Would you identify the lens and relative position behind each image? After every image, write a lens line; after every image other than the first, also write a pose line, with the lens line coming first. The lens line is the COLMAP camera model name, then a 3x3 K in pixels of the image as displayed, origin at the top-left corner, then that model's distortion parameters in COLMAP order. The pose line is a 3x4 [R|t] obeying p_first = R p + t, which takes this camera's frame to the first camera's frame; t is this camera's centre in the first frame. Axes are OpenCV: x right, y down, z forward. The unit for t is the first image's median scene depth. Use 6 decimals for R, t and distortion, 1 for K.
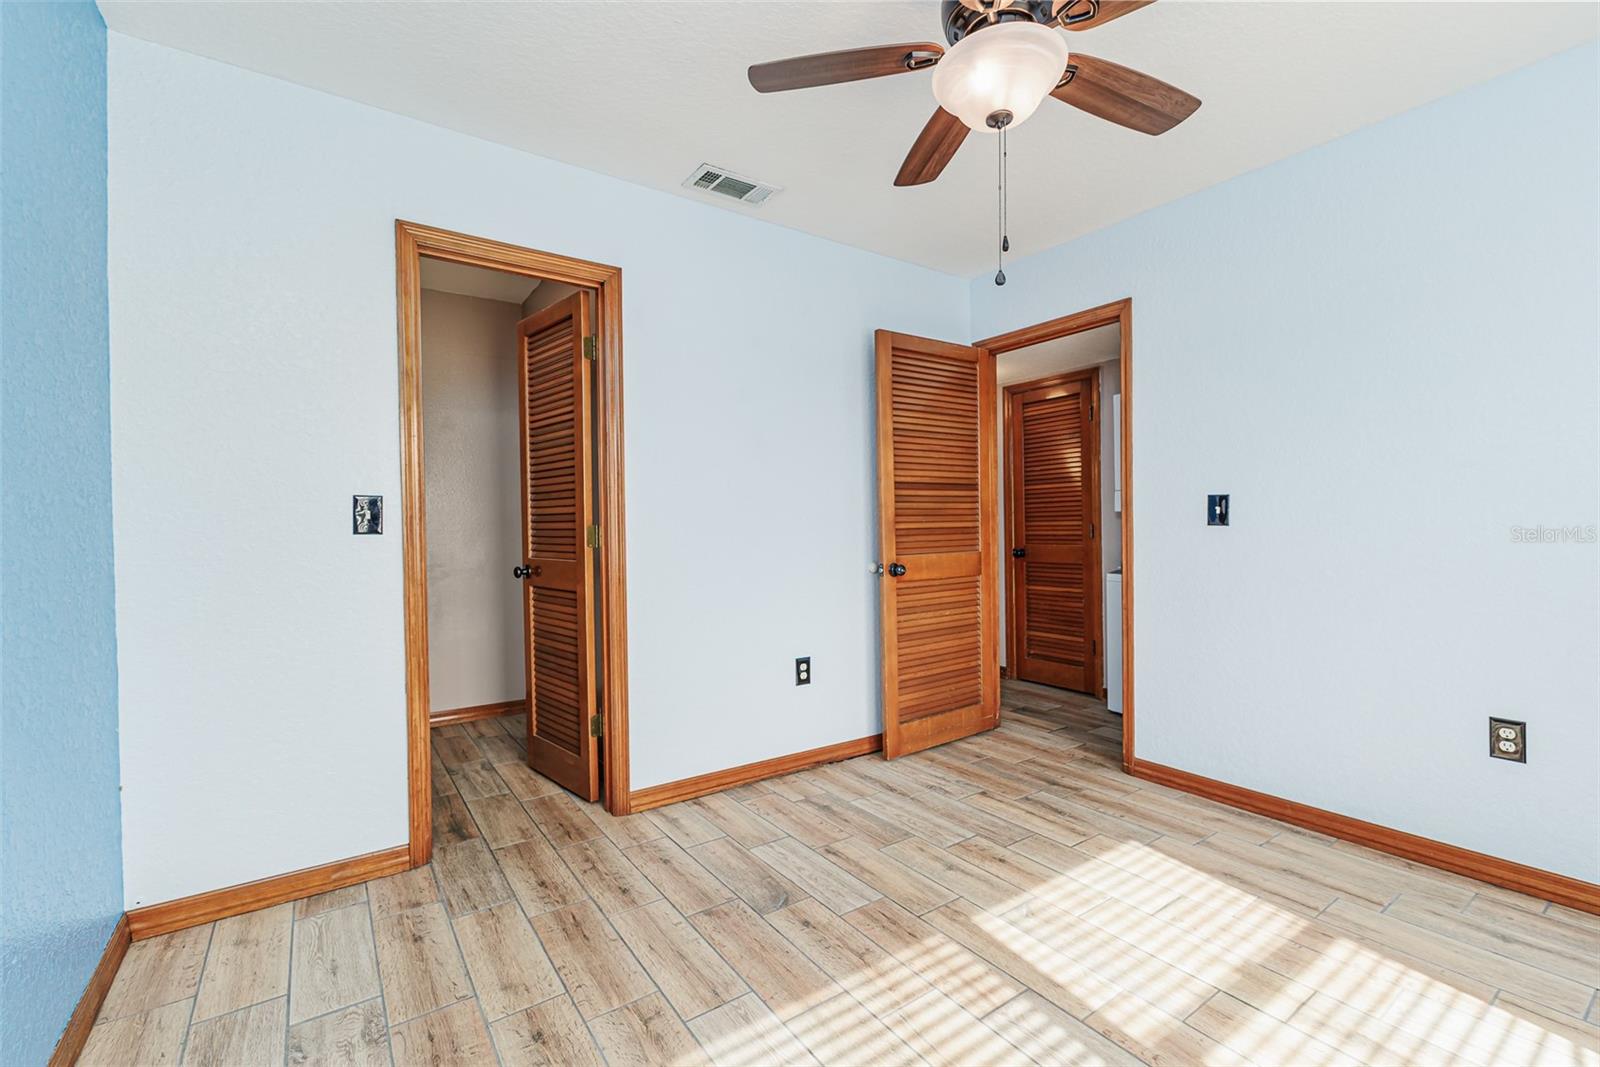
lens RADIAL K [[690.2, 0, 799.0], [0, 690.2, 530.4], [0, 0, 1]] dist [0.011580, -0.003392]
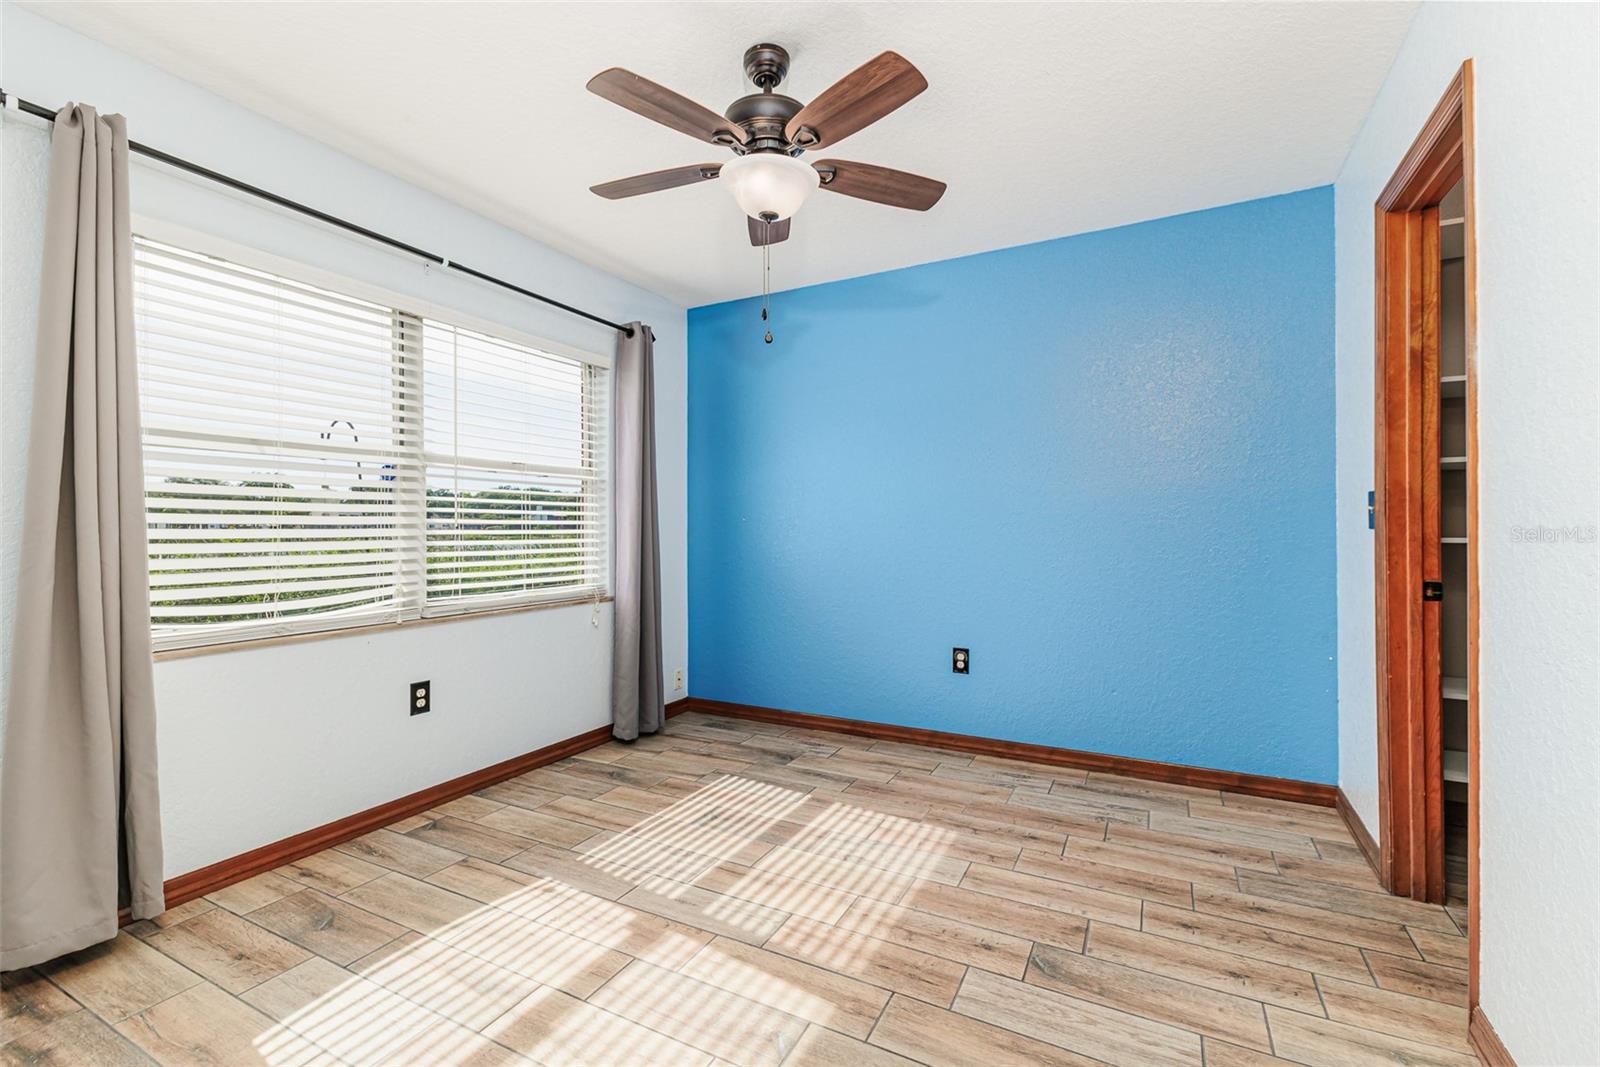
lens RADIAL K [[690.2, 0, 802.7], [0, 690.2, 530.2], [0, 0, 1]] dist [0.011580, -0.003392]
pose [[-0.886252, 0.017646, -0.462867, 0.707228], [0.013275, 0.999831, 0.012699, -0.015642], [0.463013, 0.005110, -0.886337, 1.844812]]
